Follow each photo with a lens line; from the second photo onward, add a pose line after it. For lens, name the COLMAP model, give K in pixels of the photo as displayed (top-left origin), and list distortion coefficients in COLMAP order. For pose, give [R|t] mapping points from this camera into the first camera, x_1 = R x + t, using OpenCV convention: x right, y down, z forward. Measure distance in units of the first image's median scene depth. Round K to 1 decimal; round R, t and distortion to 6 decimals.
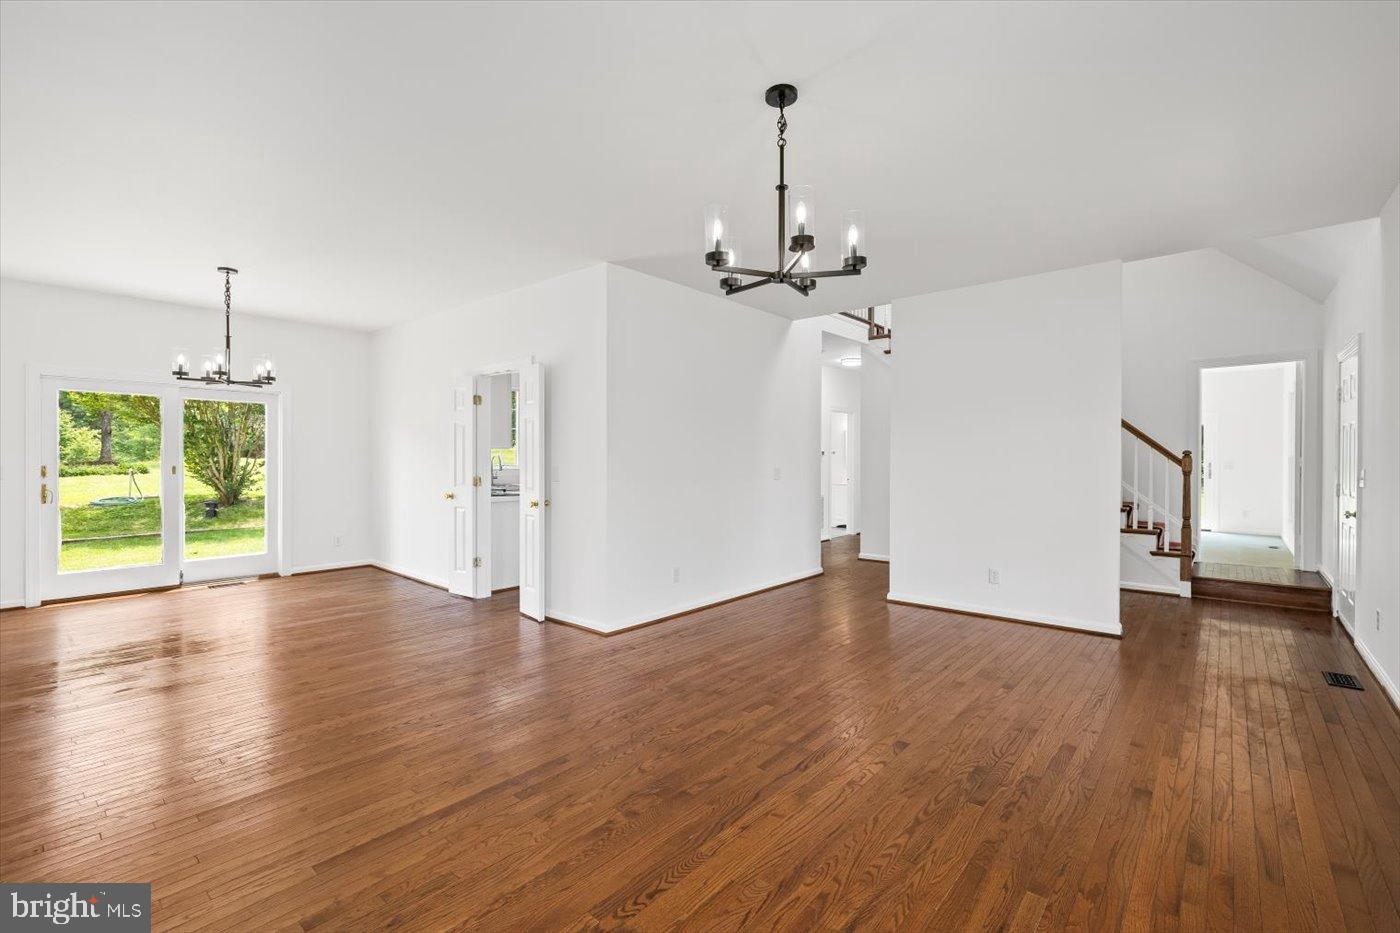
lens RADIAL K [[587.5, 0, 724.7], [0, 587.5, 461.6], [0, 0, 1]] dist [0.000178, -0.000043]
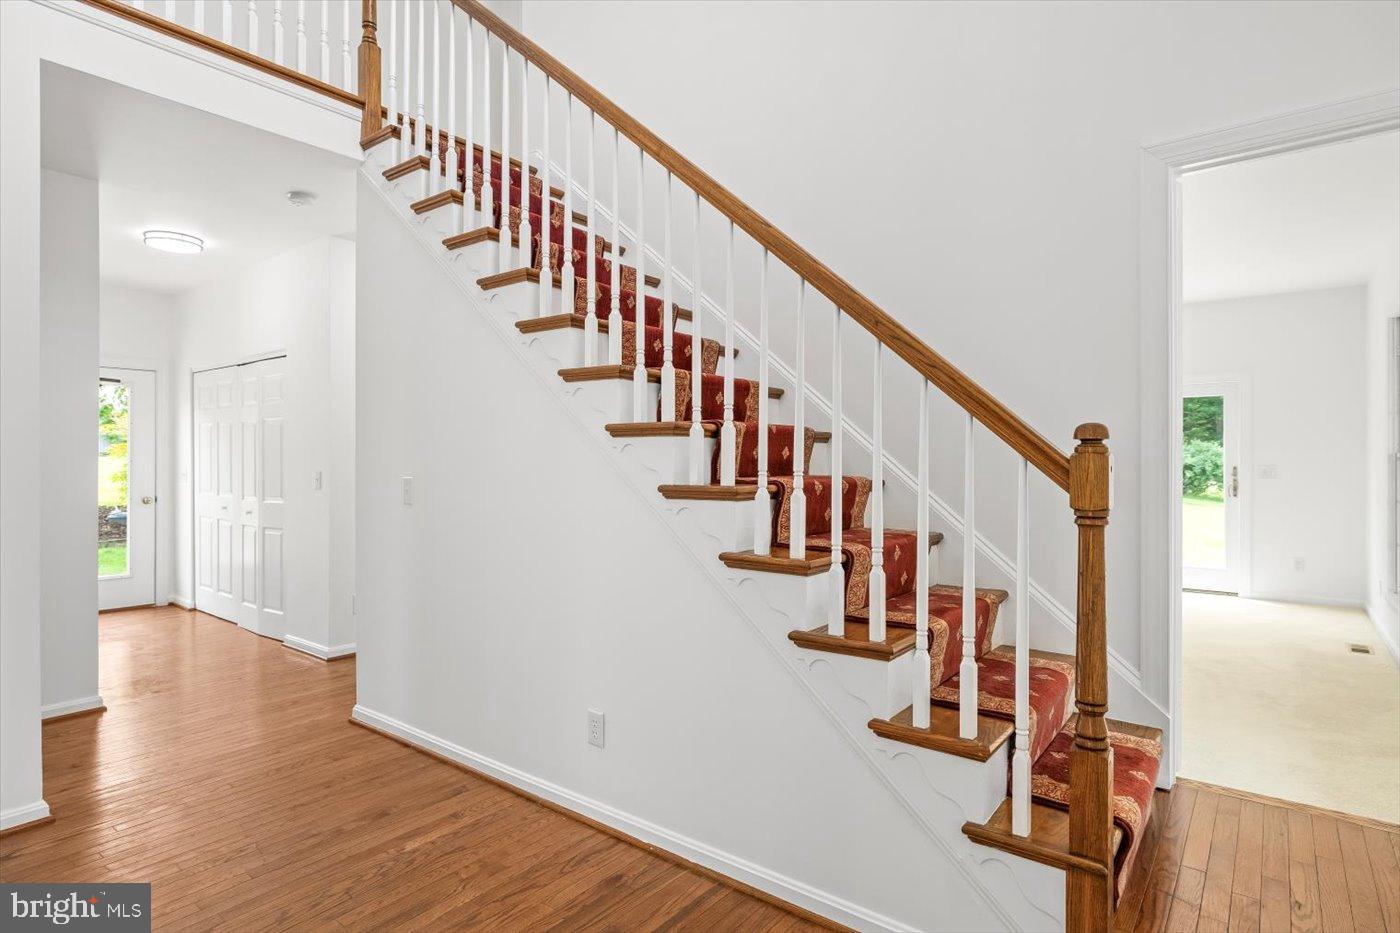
lens RADIAL K [[750.7, 0, 700.9], [0, 750.7, 460.2], [0, 0, 1]] dist [-0.001578, -0.000251]
pose [[0.998357, -0.002413, 0.057244, 0.602036], [0.002733, 0.999981, -0.005505, -0.002425], [-0.057230, 0.005652, 0.998345, 0.692811]]
